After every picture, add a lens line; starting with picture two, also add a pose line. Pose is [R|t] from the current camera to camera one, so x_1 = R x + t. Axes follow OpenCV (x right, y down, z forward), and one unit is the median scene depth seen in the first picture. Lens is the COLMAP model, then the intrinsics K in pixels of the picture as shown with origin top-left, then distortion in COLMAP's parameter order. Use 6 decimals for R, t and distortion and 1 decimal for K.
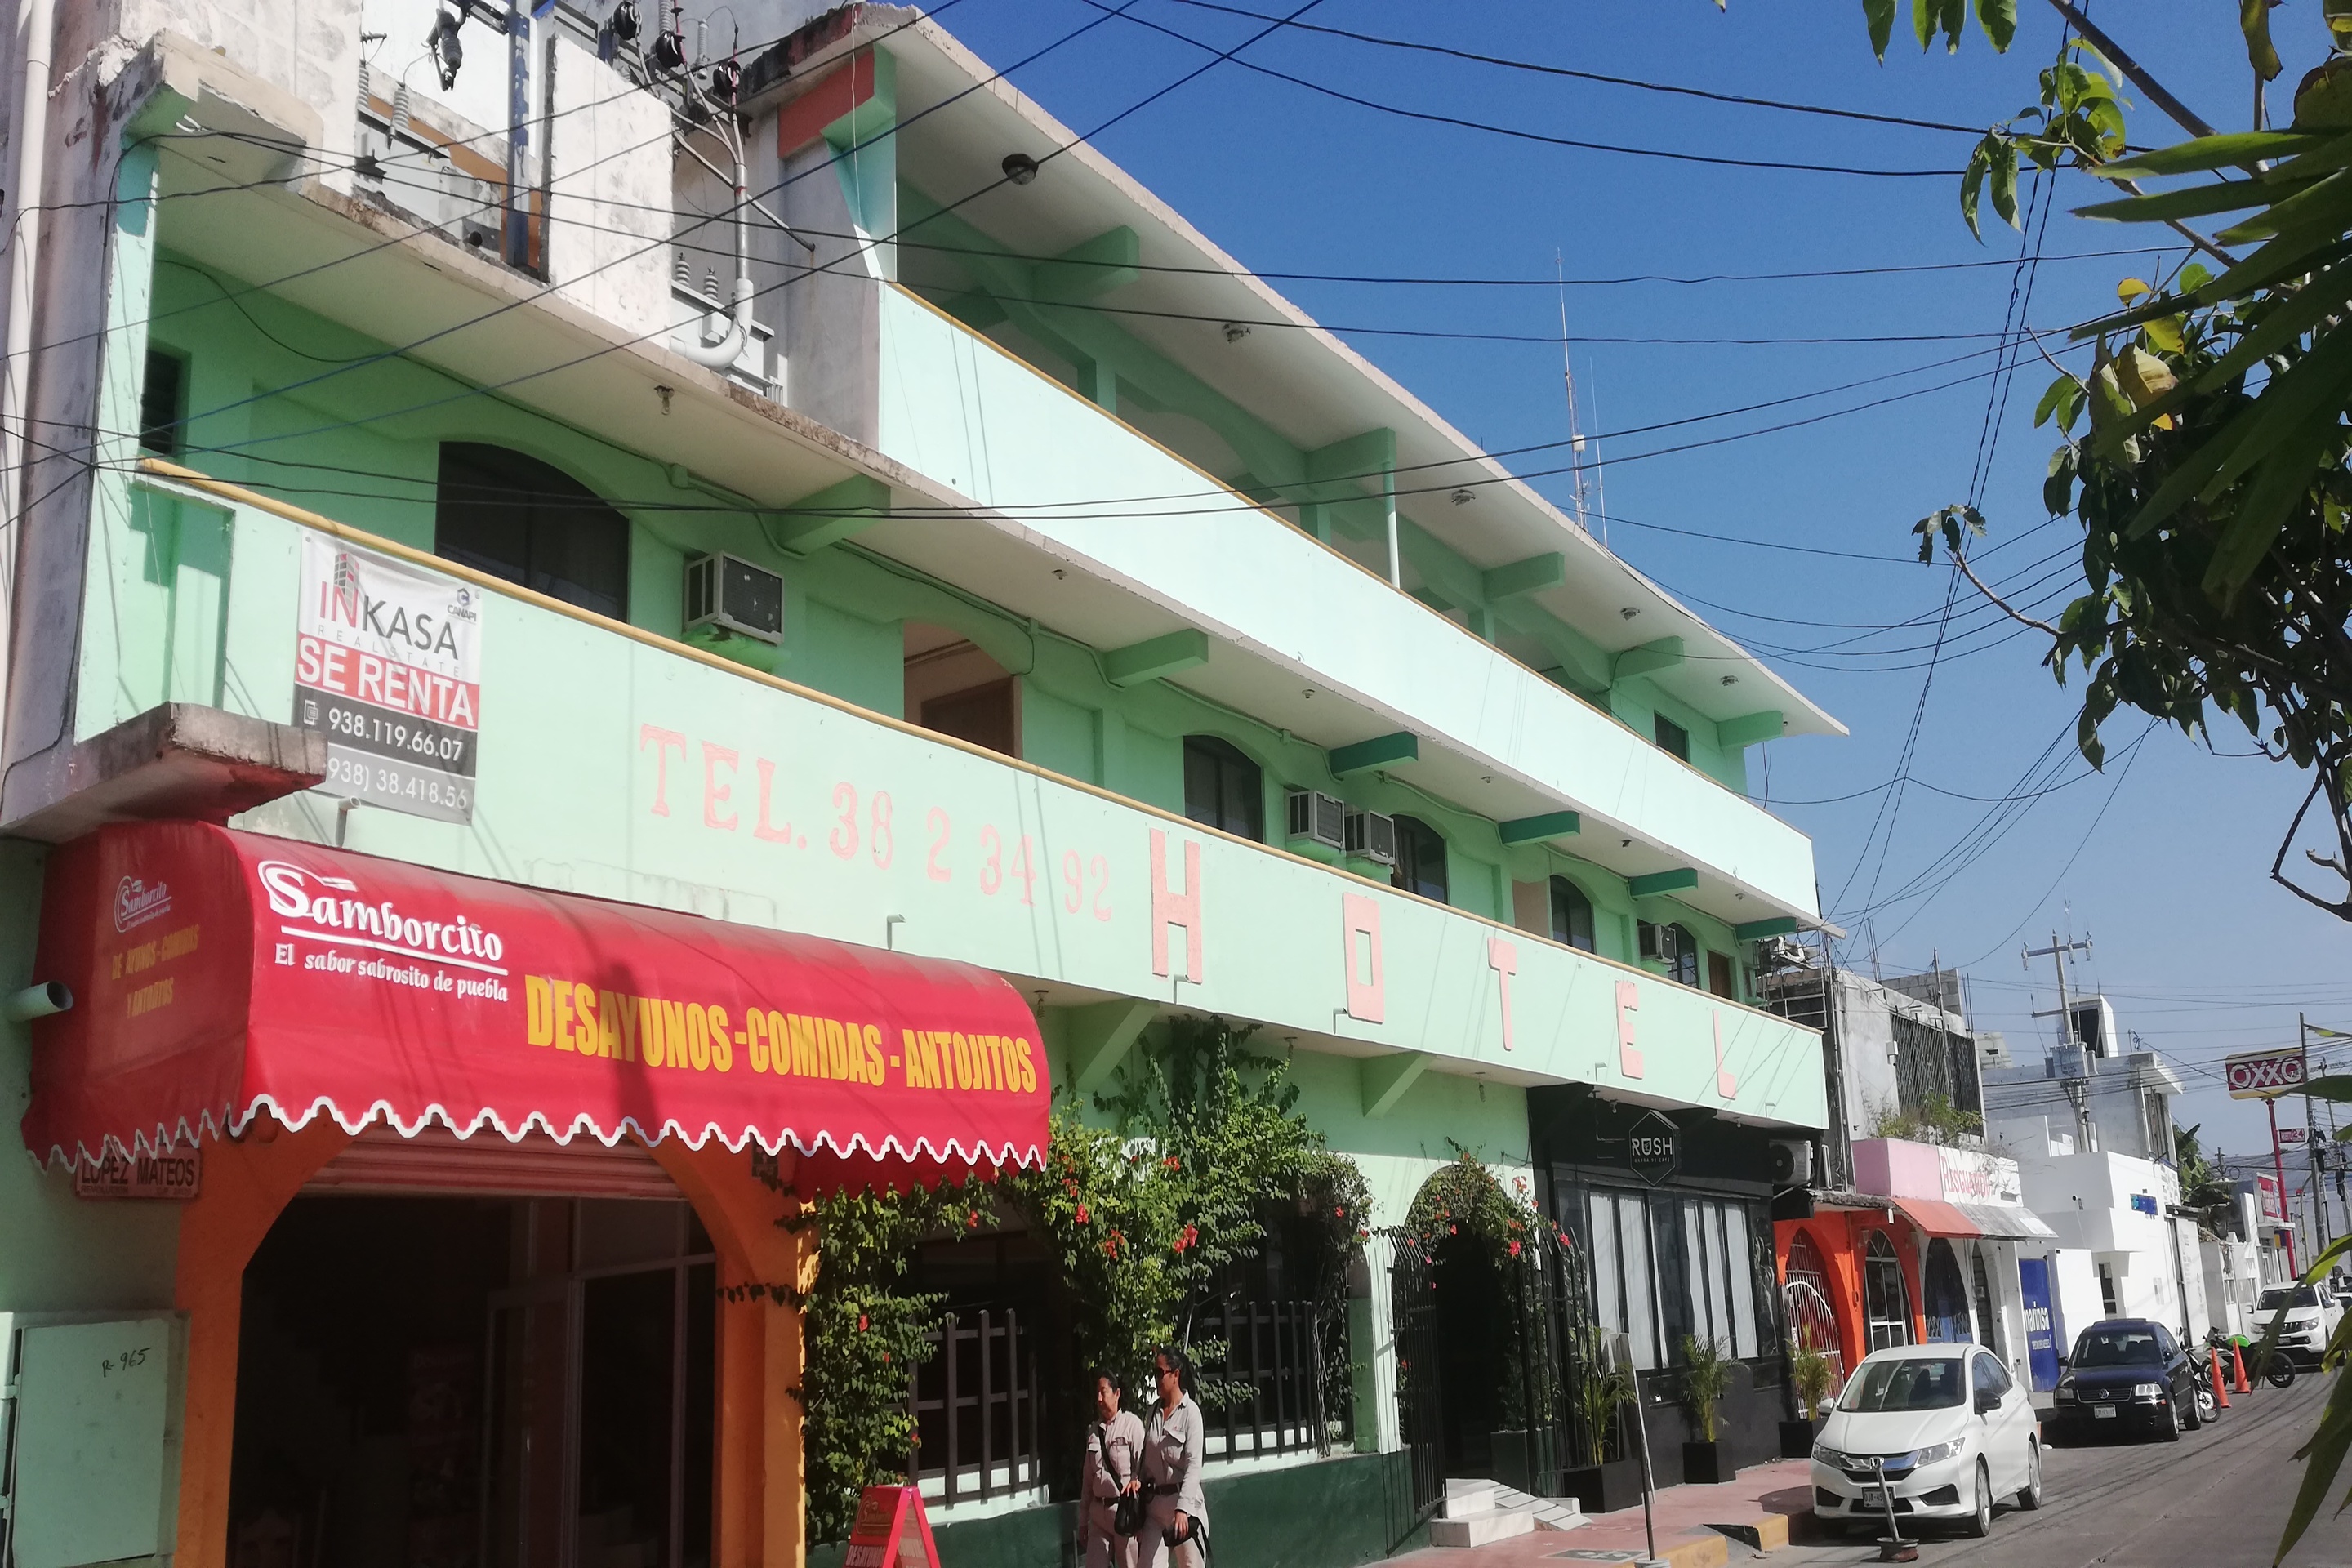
lens RADIAL K [[1815.2, 0, 1177.4], [0, 1815.2, 956.2], [0, 0, 1]] dist [0.026843, -0.002219]
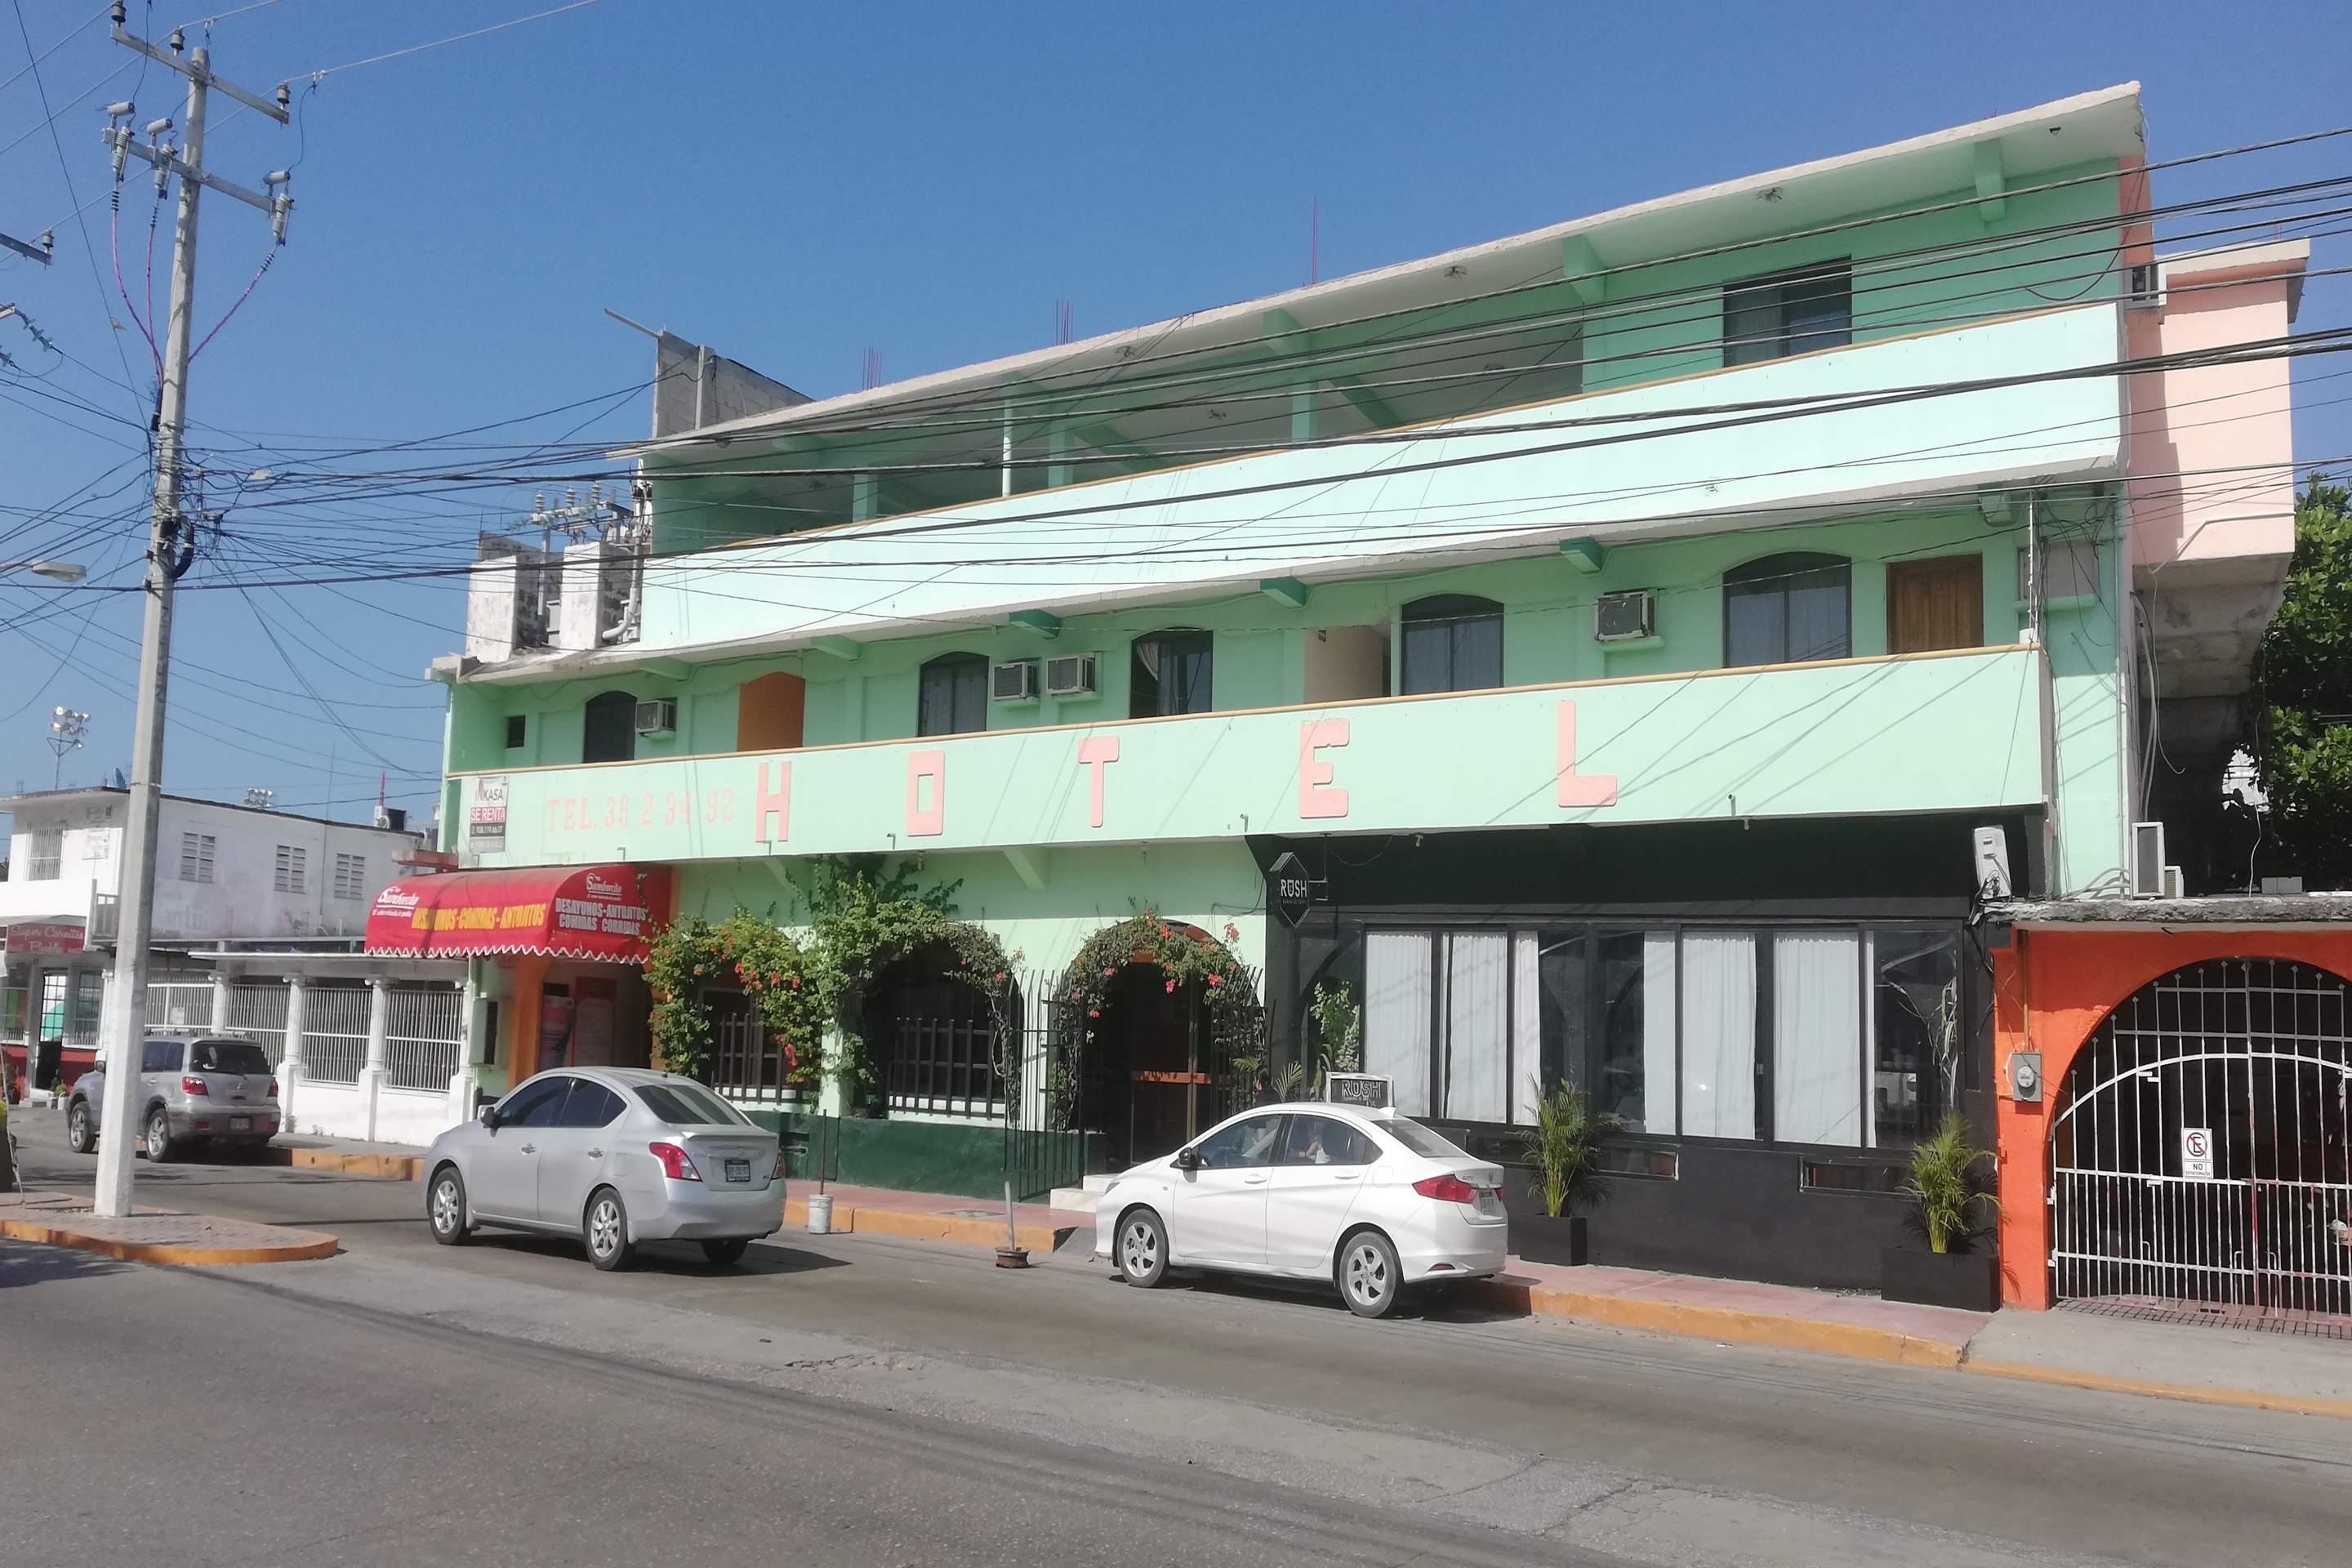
lens RADIAL K [[1809.6, 0, 1176.0], [0, 1809.6, 784.0], [0, 0, 1]] dist [-0.001425, -0.007875]
pose [[0.047304, -0.091302, -0.994699, 2.064408], [0.164656, 0.982904, -0.082389, 0.194529], [0.985216, -0.159885, 0.061529, 1.441729]]
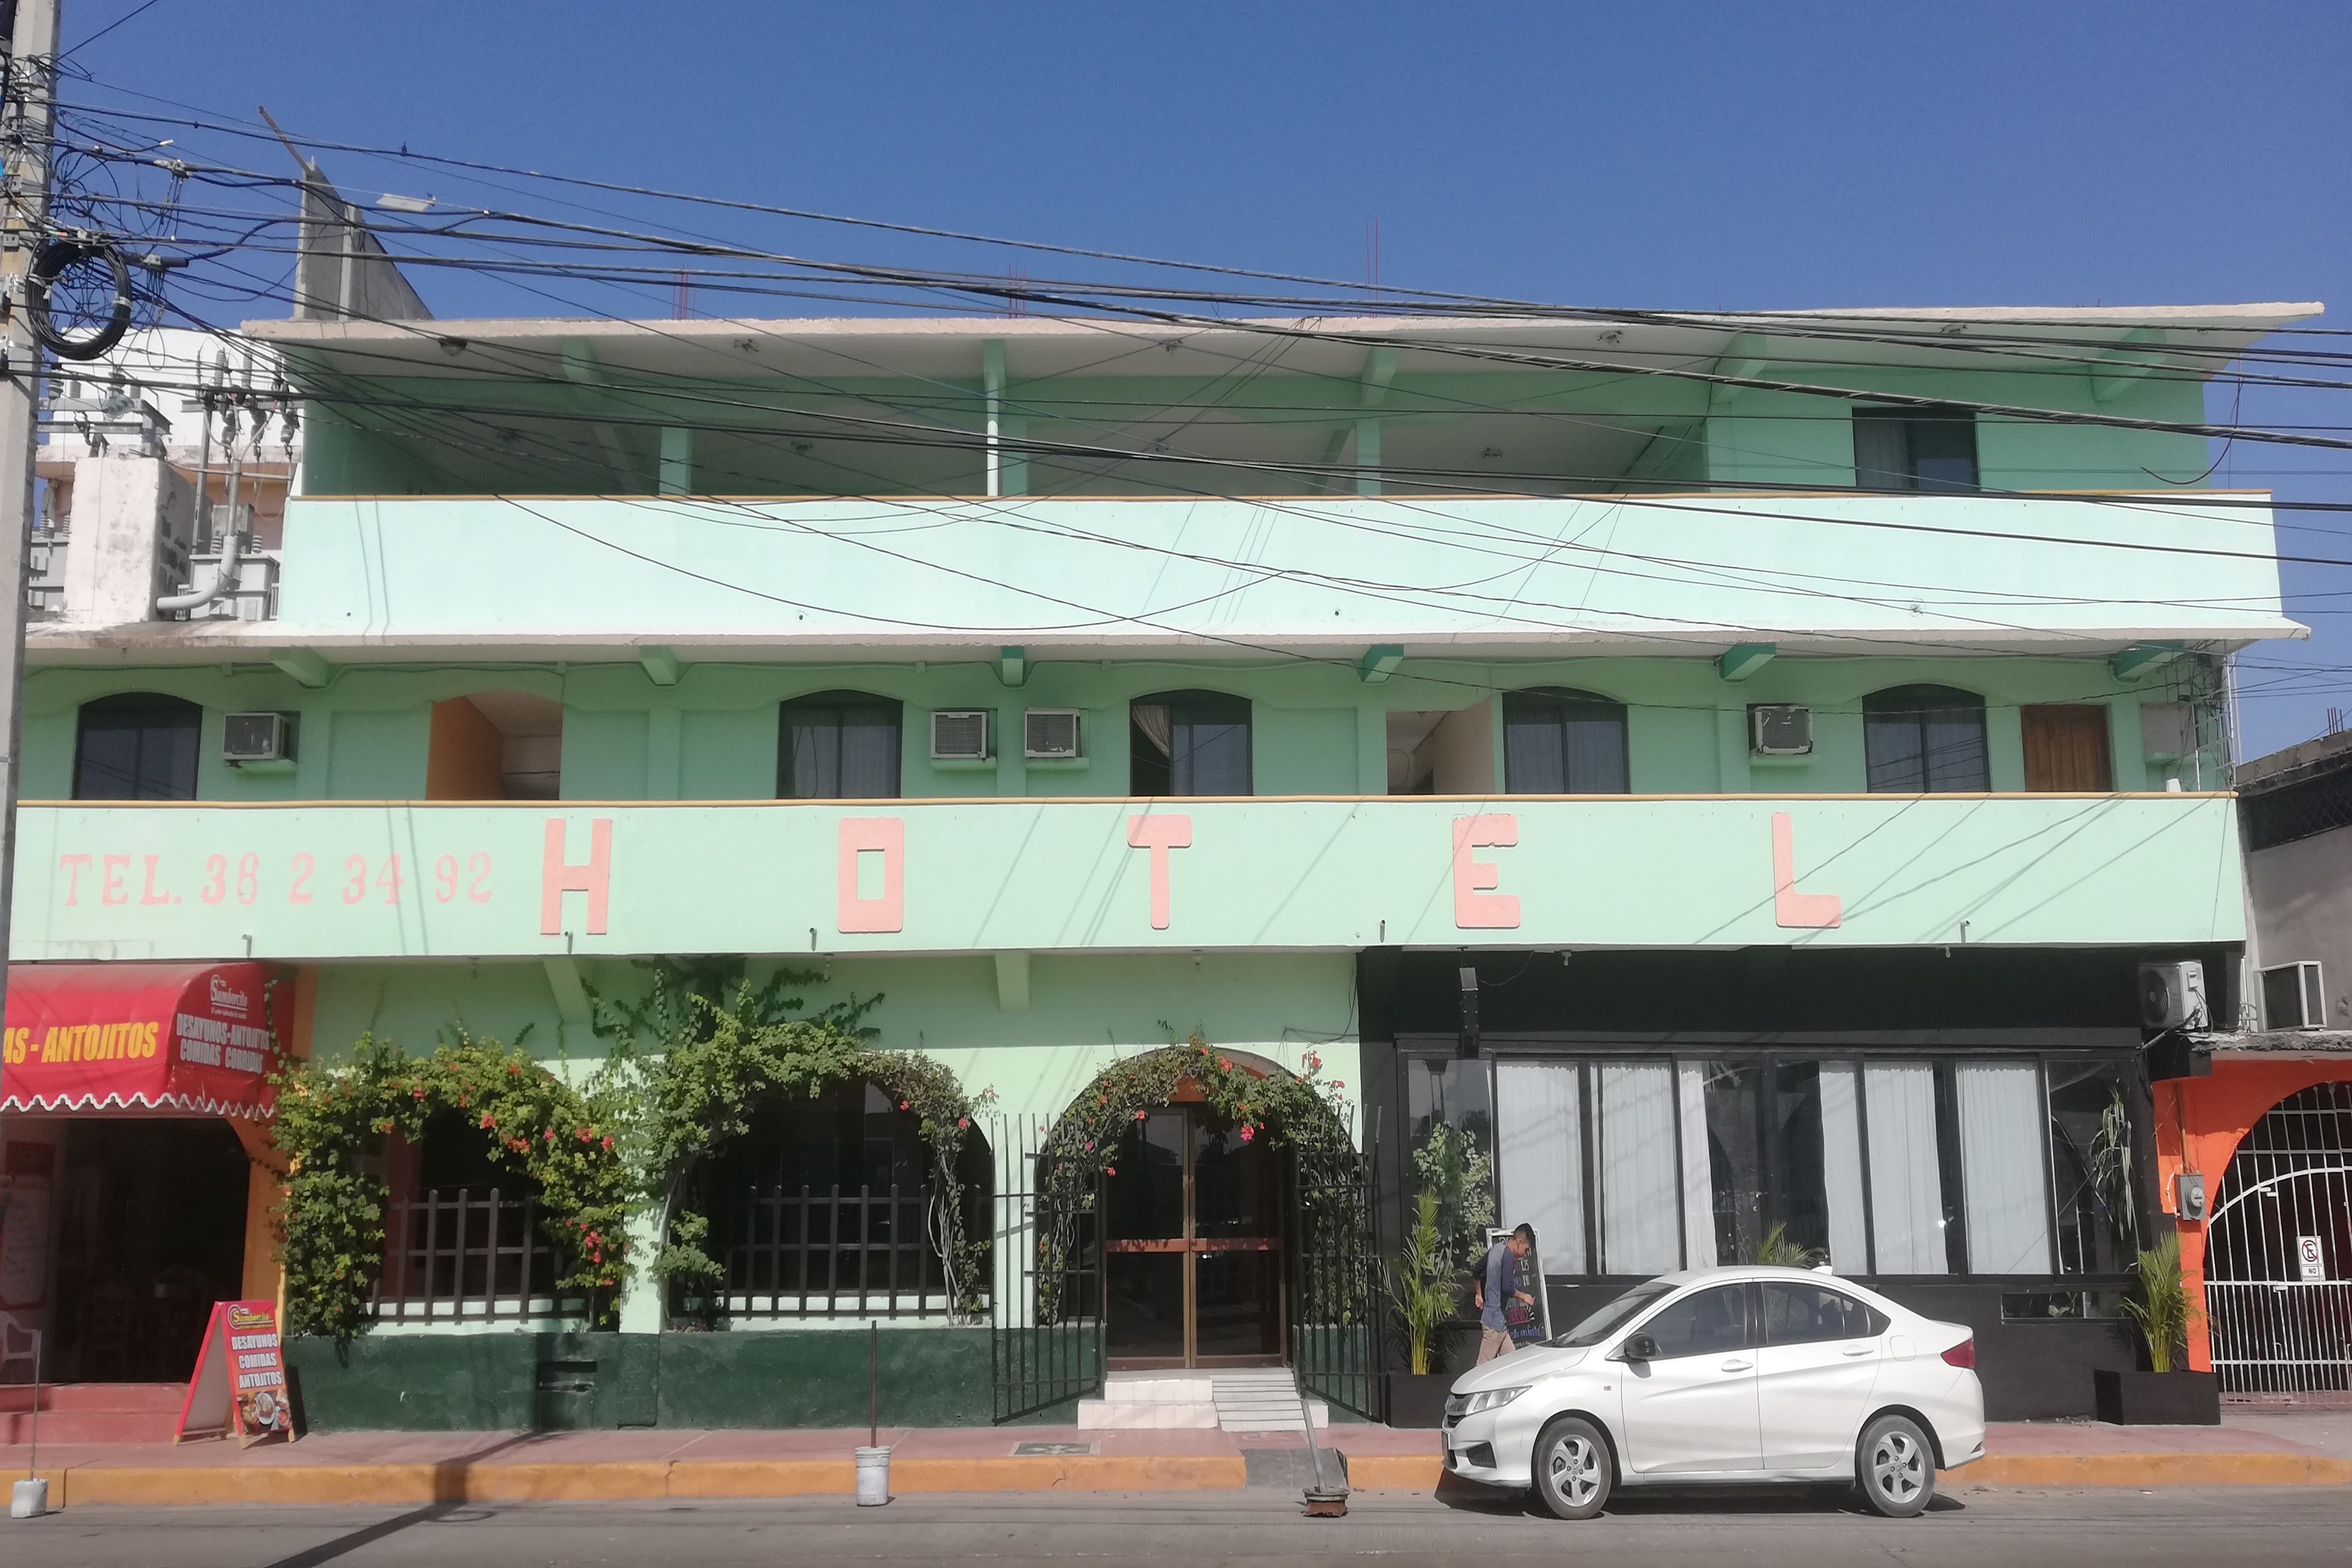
lens RADIAL K [[1781.4, 0, 1180.7], [0, 1781.4, 851.4], [0, 0, 1]] dist [0.028025, -0.060513]
pose [[0.607211, -0.107062, -0.787294, 1.382222], [0.140389, 0.989747, -0.026316, 0.053267], [0.782040, -0.094548, 0.616015, 0.627430]]
